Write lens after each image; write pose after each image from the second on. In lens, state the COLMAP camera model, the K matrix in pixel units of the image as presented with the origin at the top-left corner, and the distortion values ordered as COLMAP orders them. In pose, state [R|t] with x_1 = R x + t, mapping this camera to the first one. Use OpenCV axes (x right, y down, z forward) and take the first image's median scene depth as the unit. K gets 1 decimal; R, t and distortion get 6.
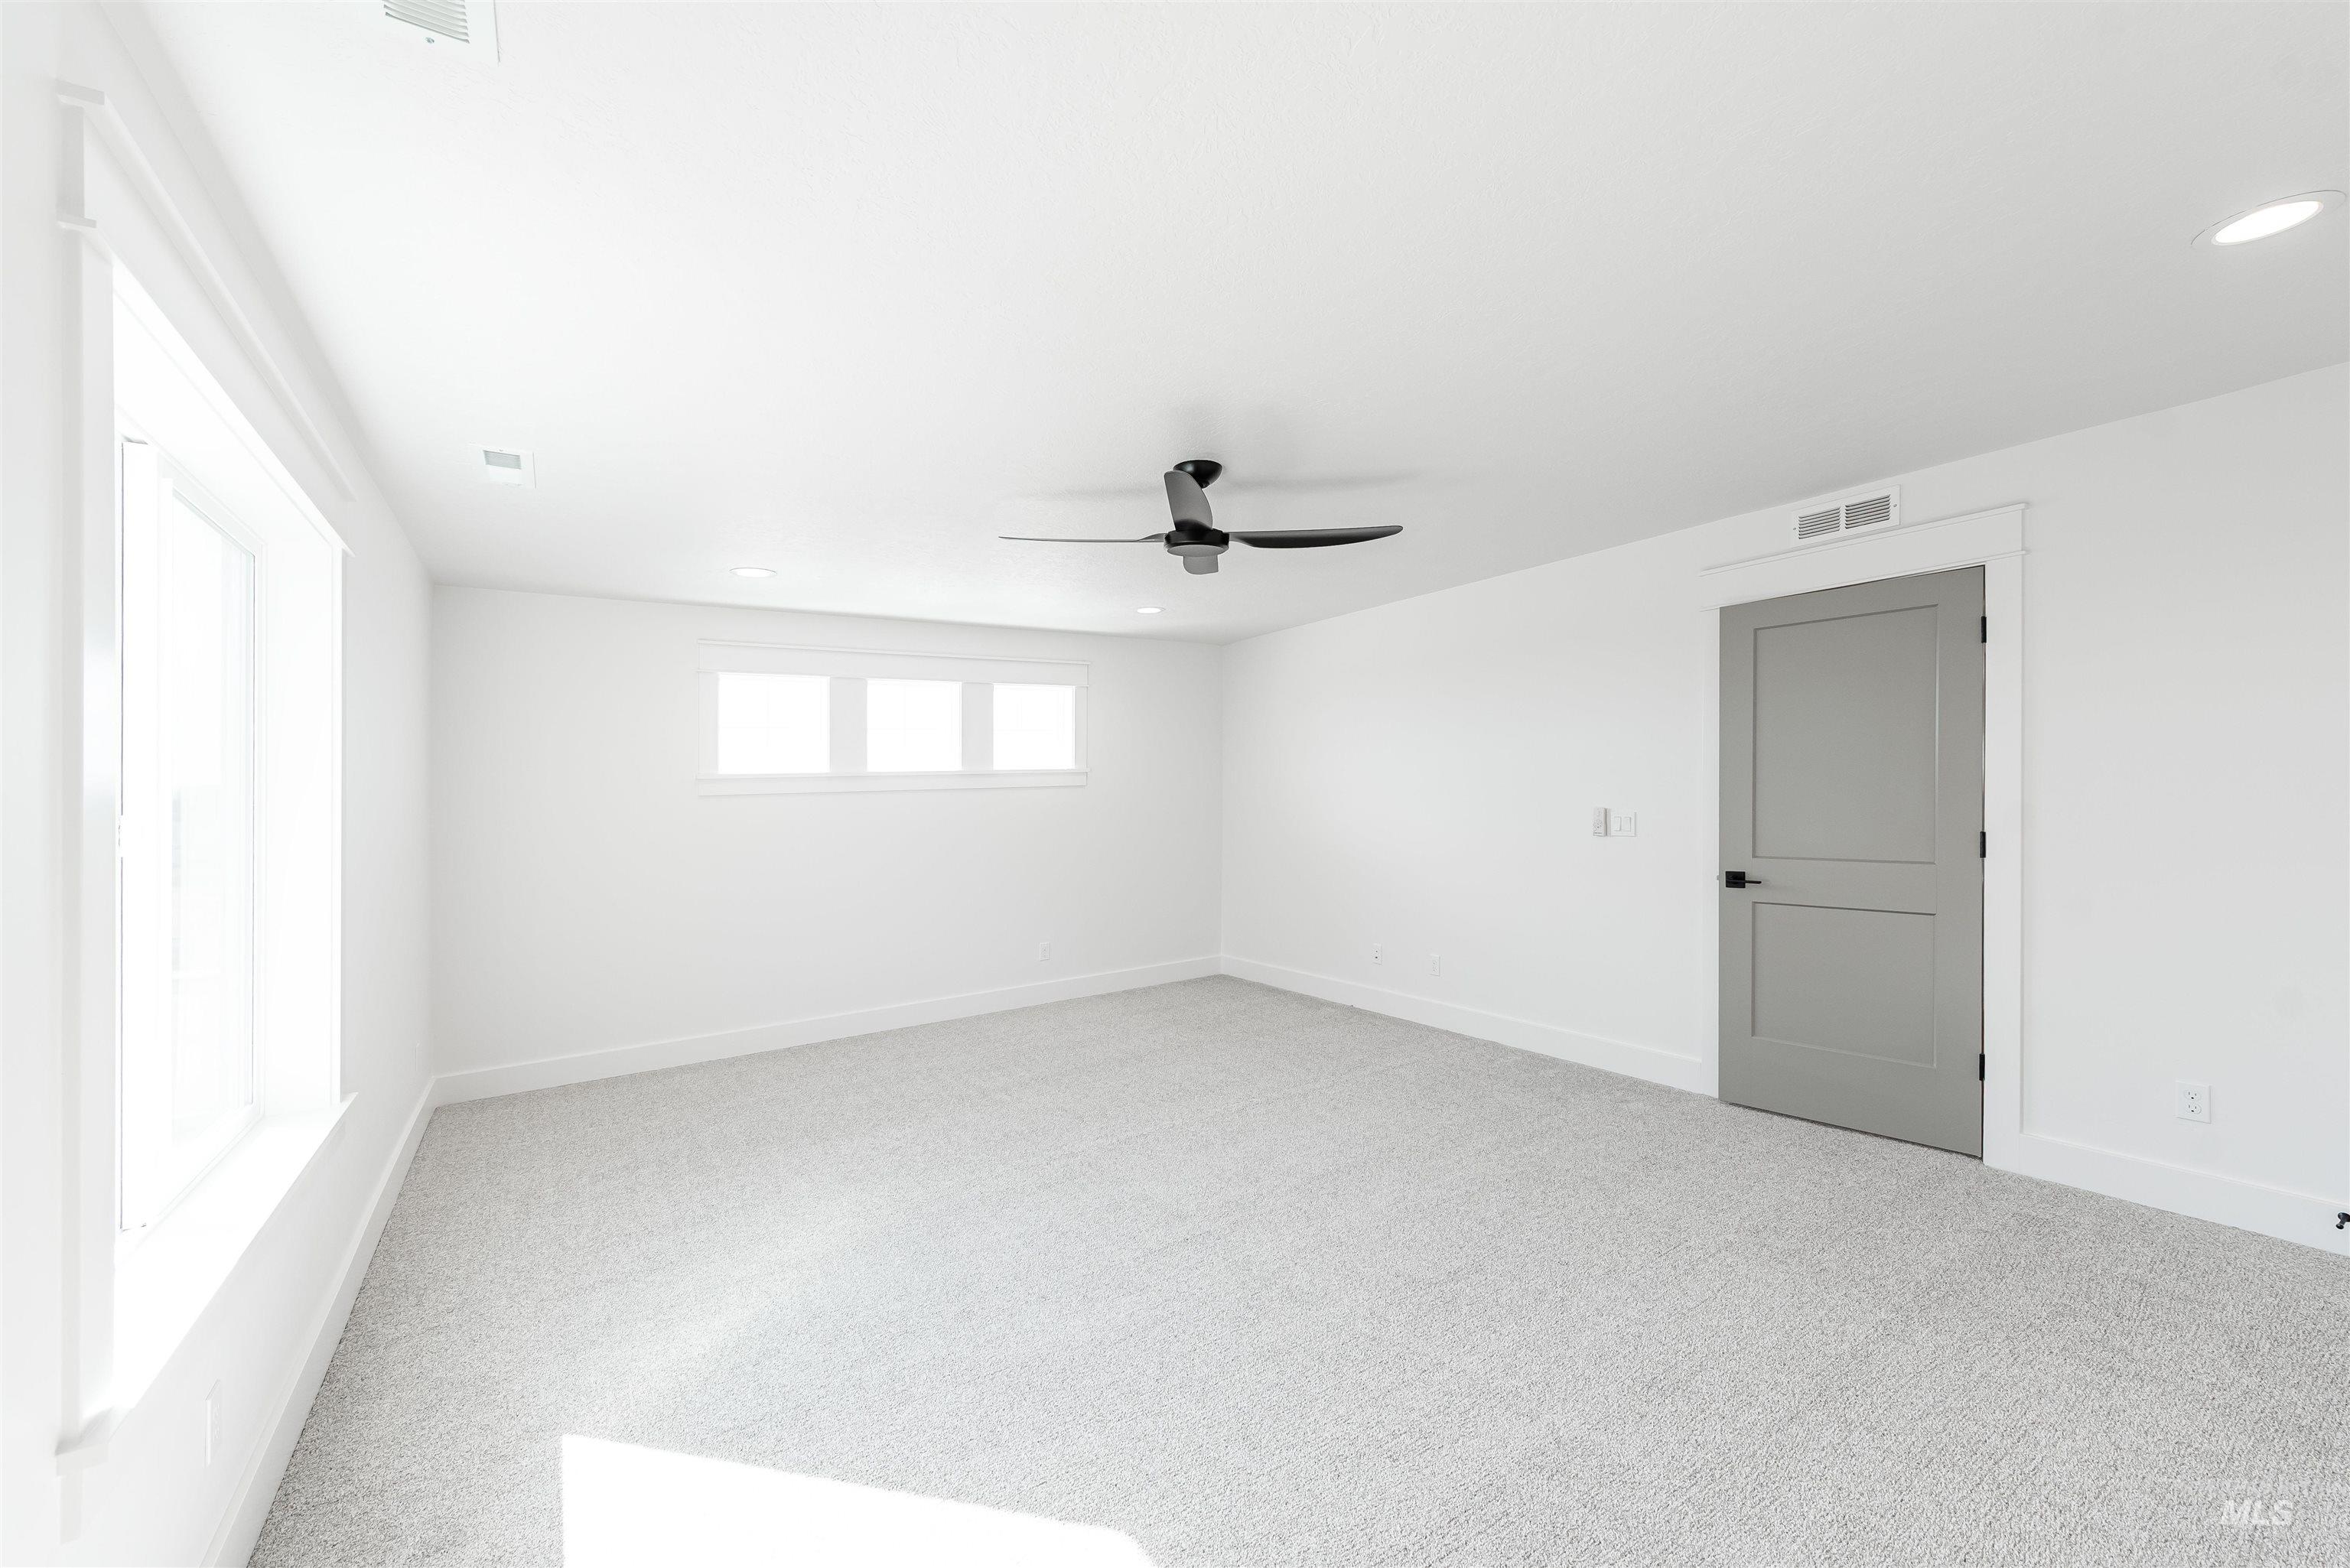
lens RADIAL K [[911.7, 0, 1169.3], [0, 911.7, 778.5], [0, 0, 1]] dist [0.011139, -0.003500]
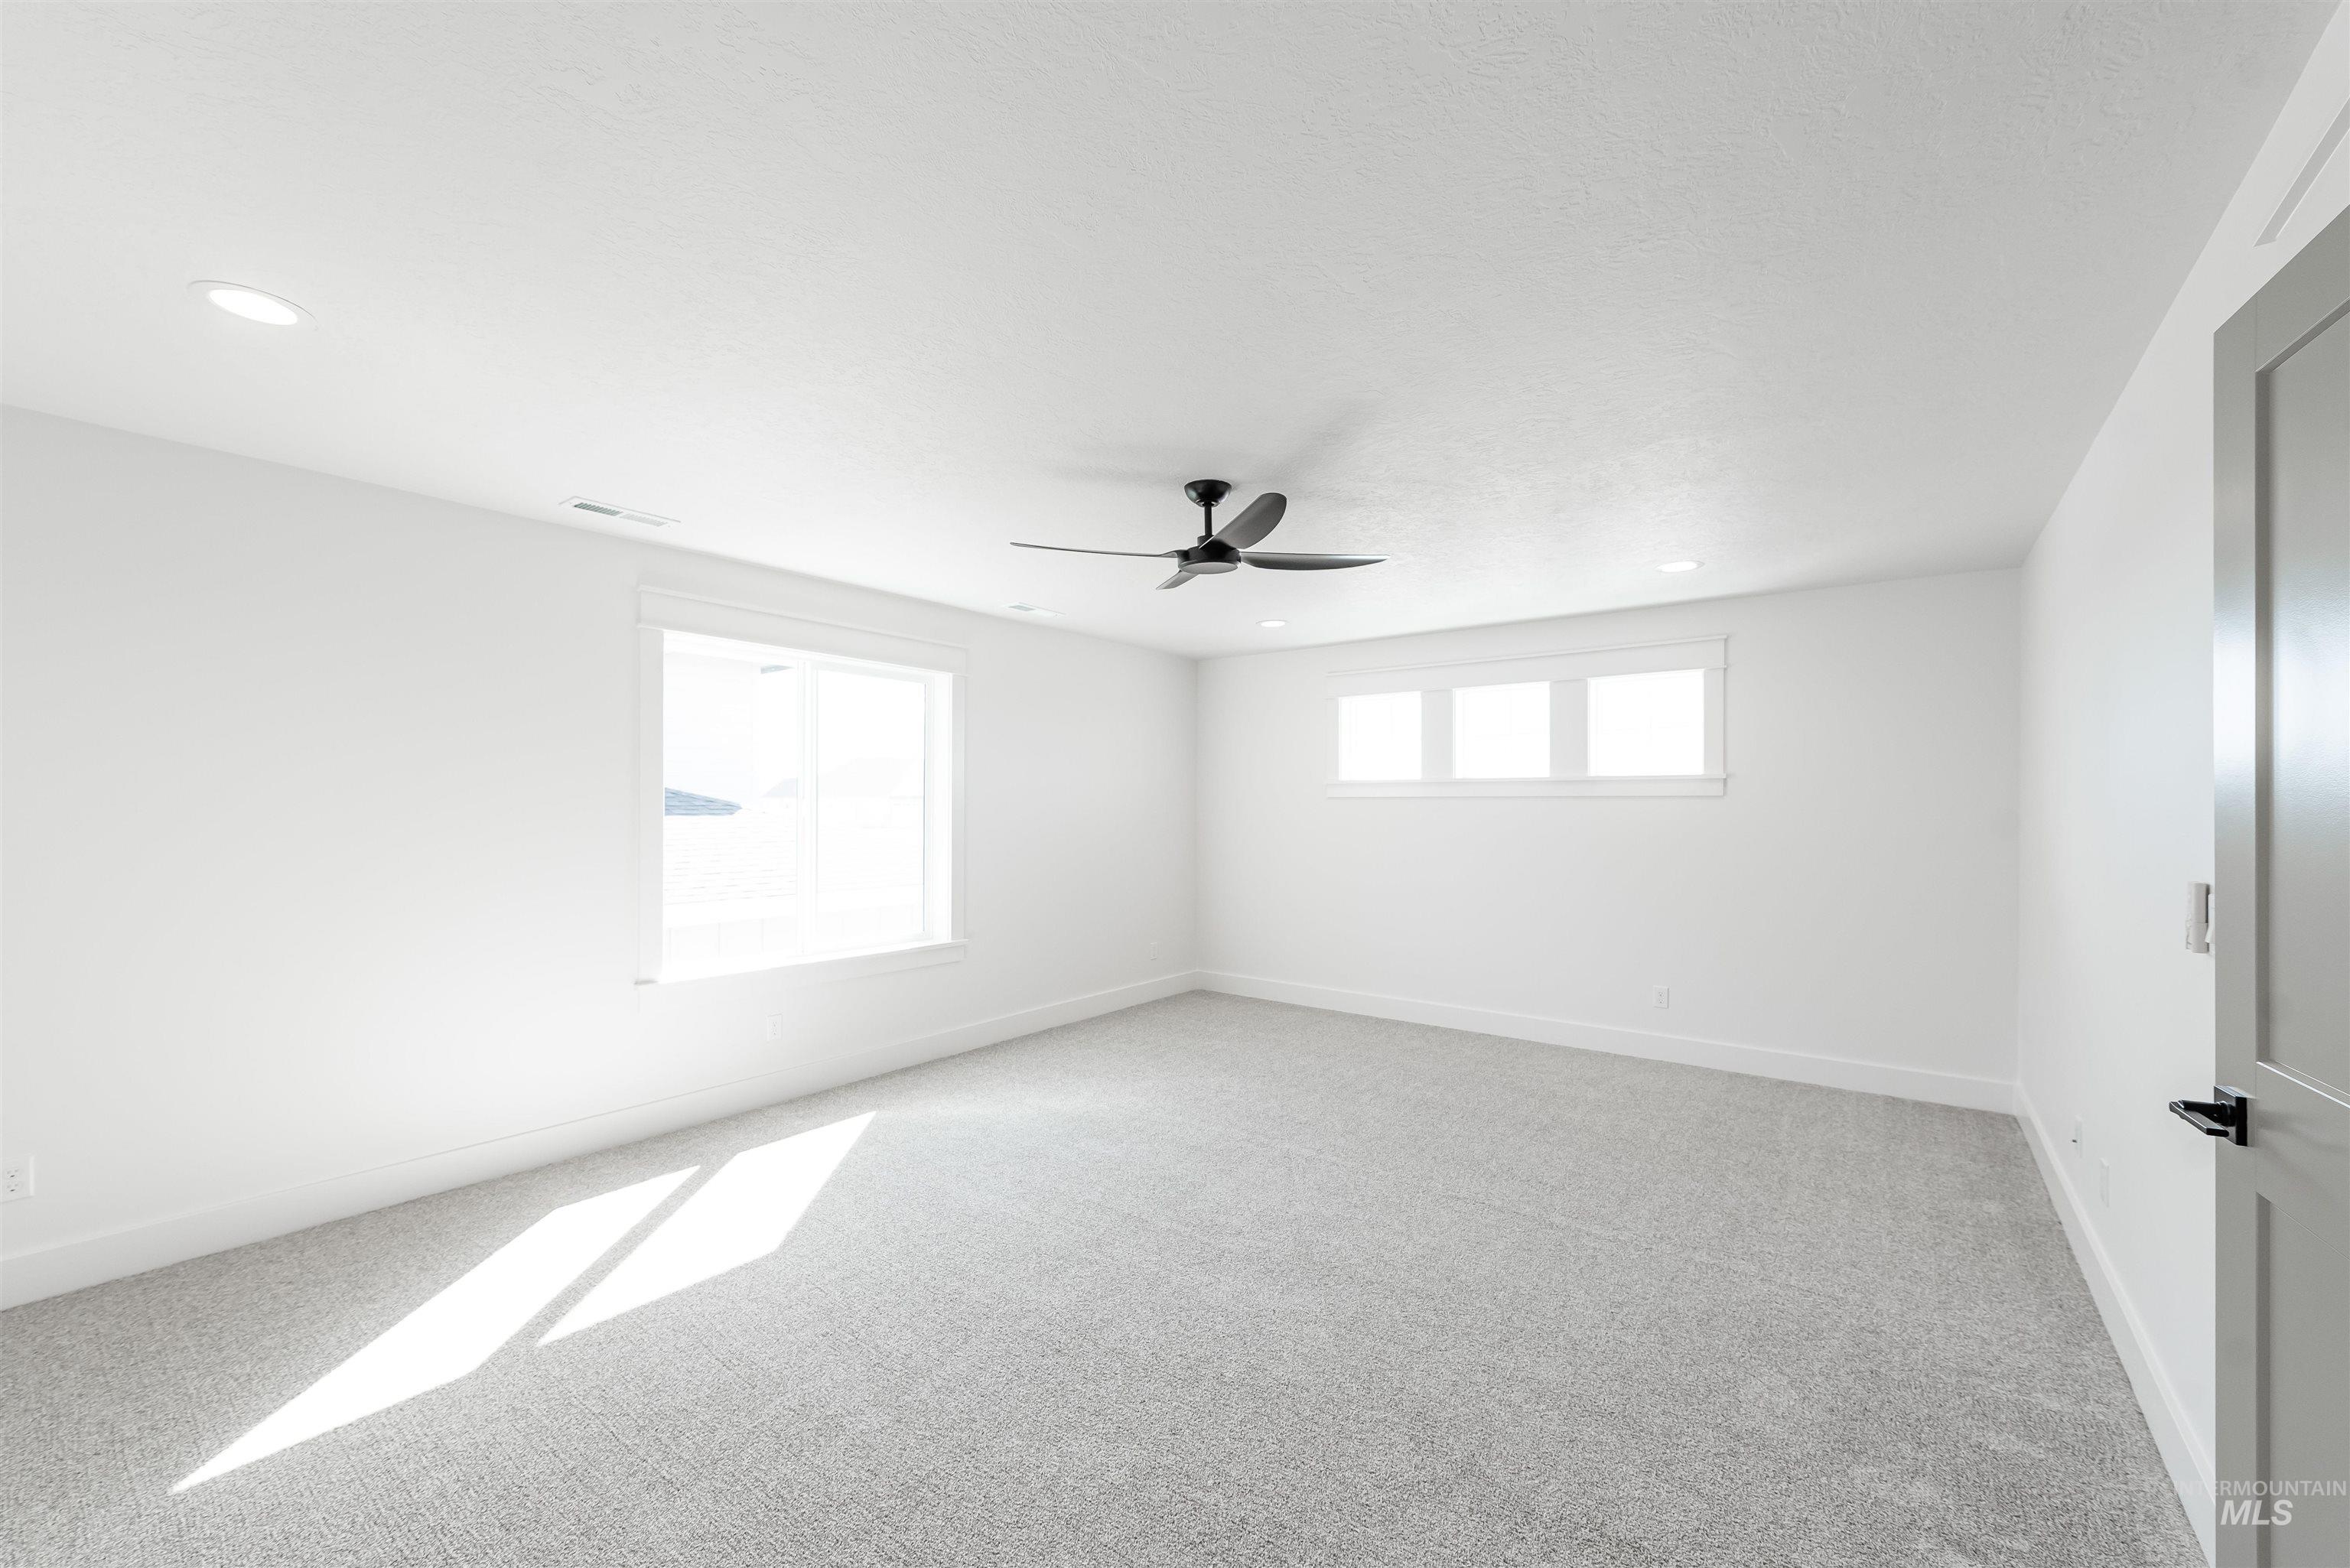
lens RADIAL K [[911.7, 0, 1176.2], [0, 911.7, 788.2], [0, 0, 1]] dist [0.011139, -0.003500]
pose [[0.342534, 0.014605, -0.939392, 0.564204], [0.000193, 0.999878, 0.015616, -0.013119], [0.939505, -0.005530, 0.342490, 0.360232]]
